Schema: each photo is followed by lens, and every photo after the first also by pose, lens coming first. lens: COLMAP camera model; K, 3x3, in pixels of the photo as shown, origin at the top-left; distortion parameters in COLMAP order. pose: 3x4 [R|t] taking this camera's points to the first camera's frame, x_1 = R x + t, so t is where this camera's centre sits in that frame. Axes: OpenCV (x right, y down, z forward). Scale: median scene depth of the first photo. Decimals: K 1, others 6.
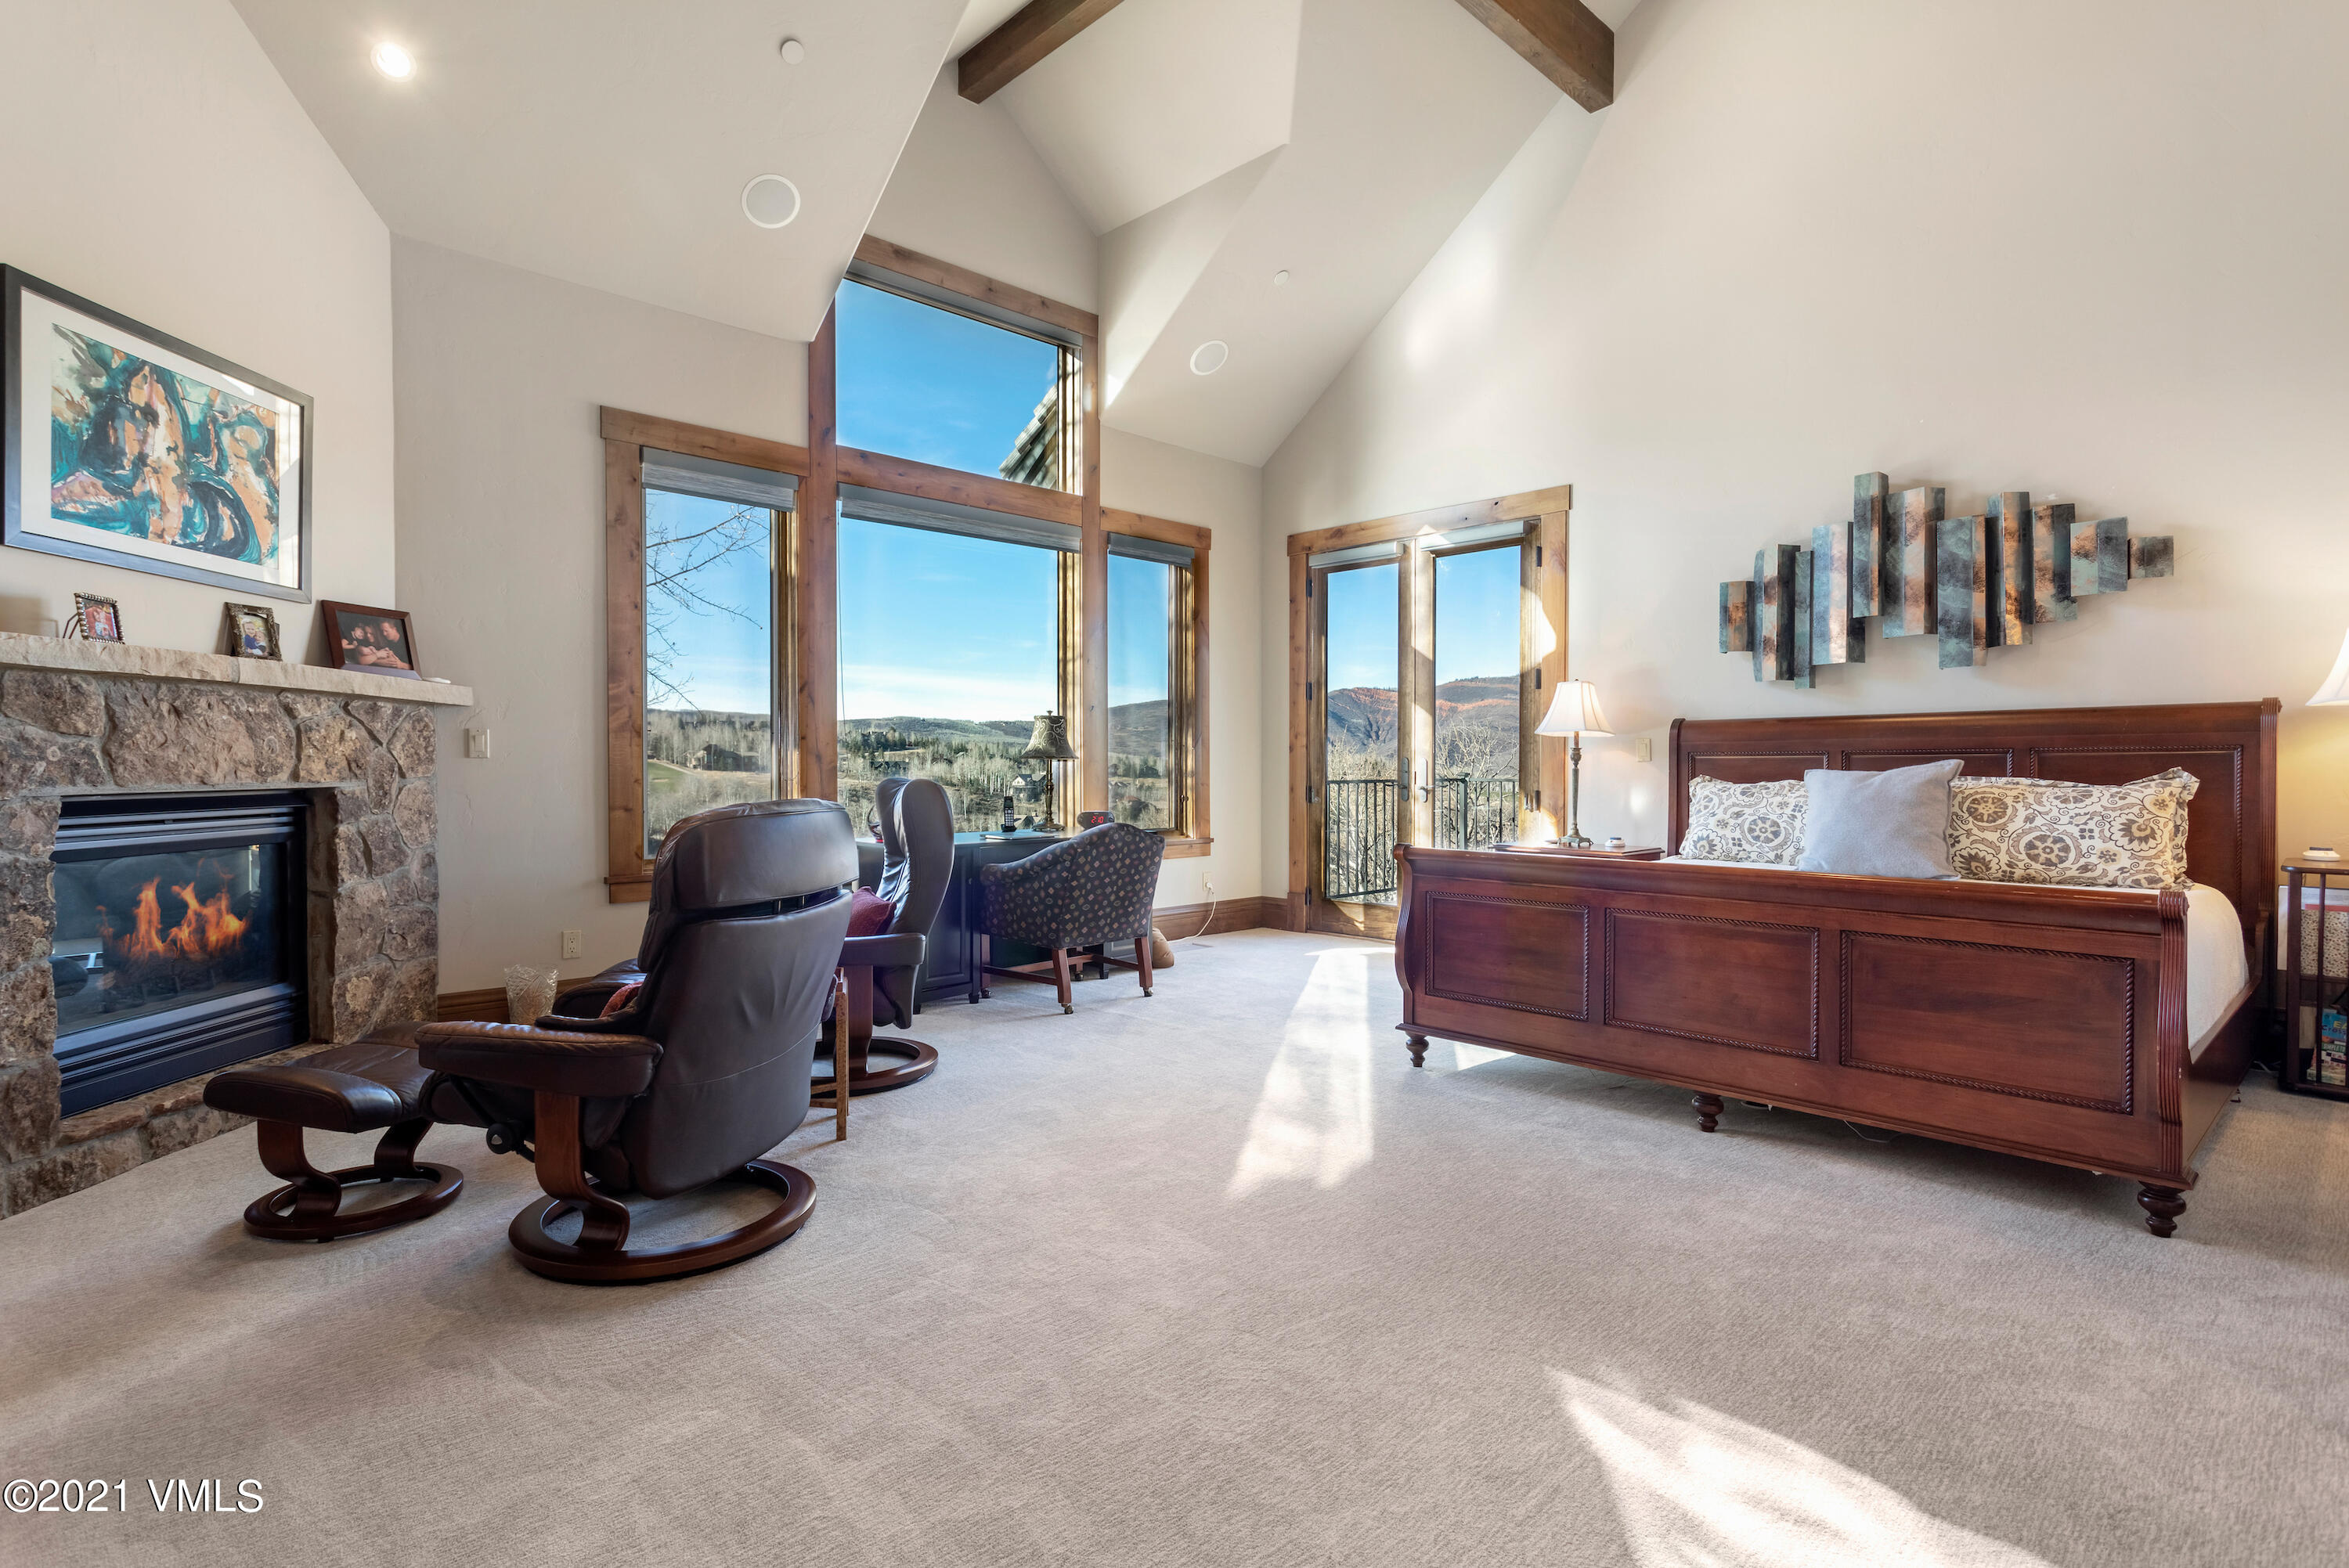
lens RADIAL K [[1141.9, 0, 1165.1], [0, 1141.9, 771.4], [0, 0, 1]] dist [0.001958, -0.000330]
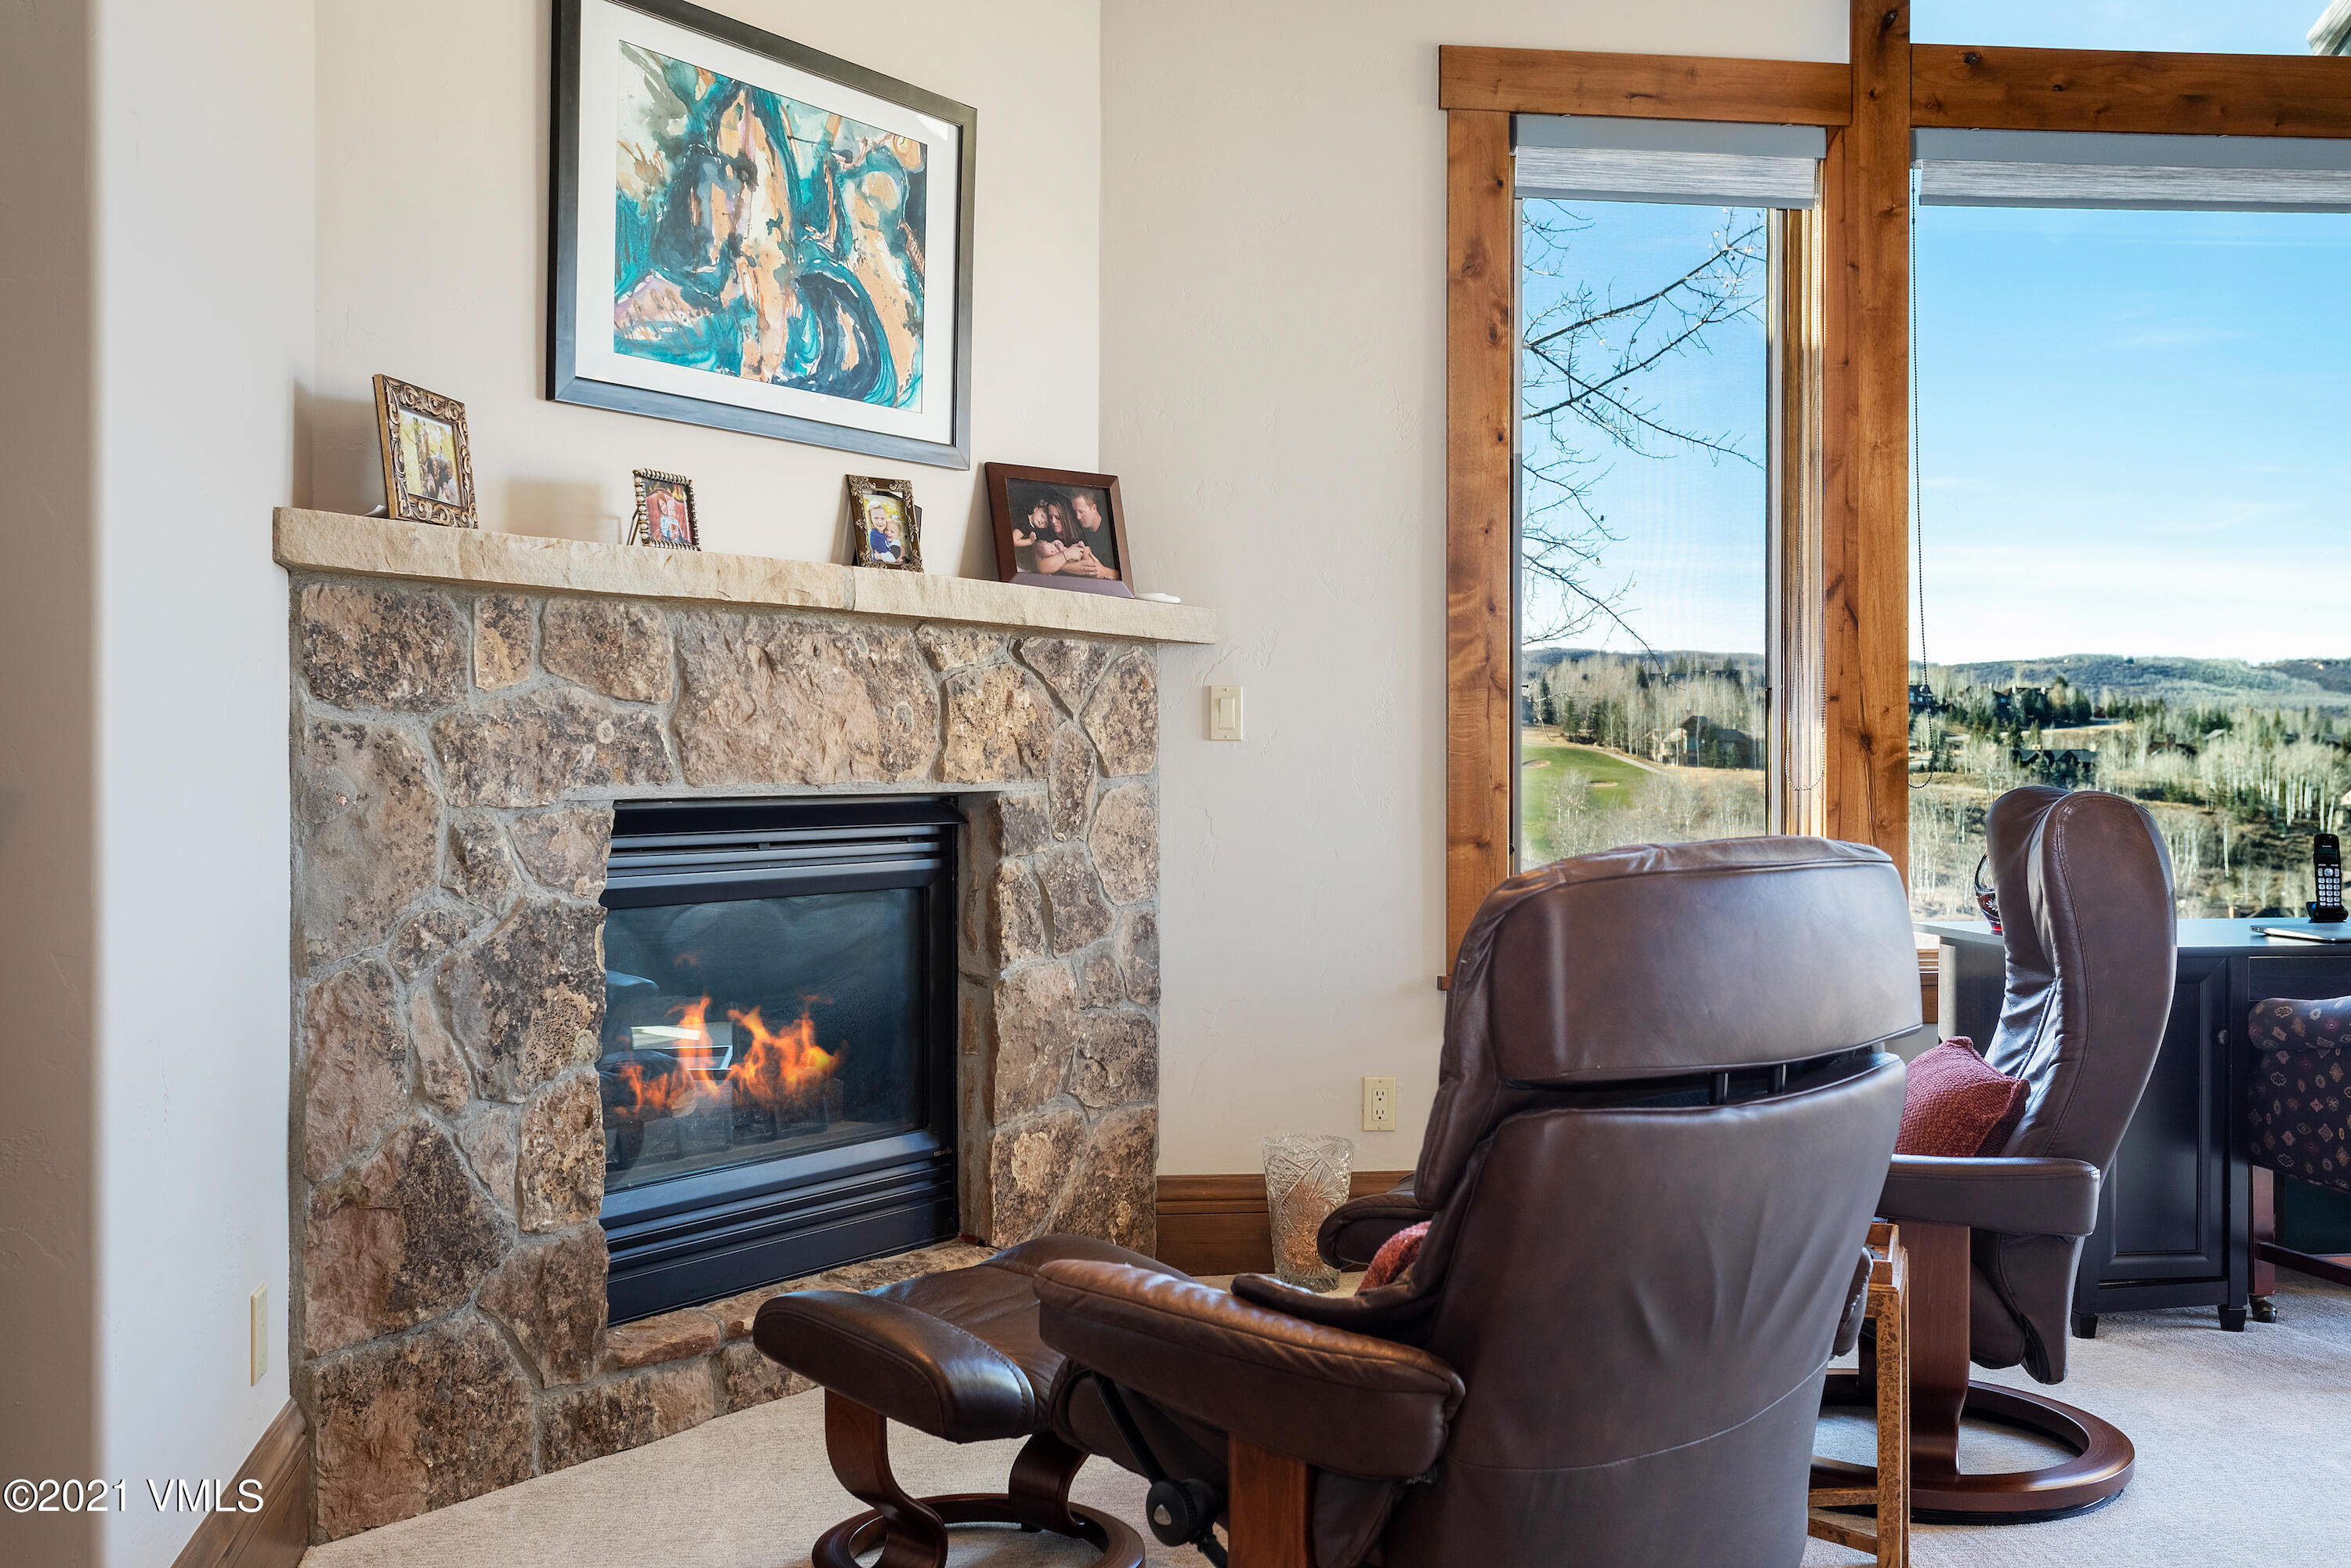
lens RADIAL K [[2271.4, 0, 1168.5], [0, 2271.4, 762.8], [0, 0, 1]] dist [0.001737, 0.000000]
pose [[0.819796, 0.005710, -0.572627, -0.015940], [-0.007348, 0.999973, -0.000548, -0.000552], [0.572609, 0.004657, 0.819816, 0.129894]]
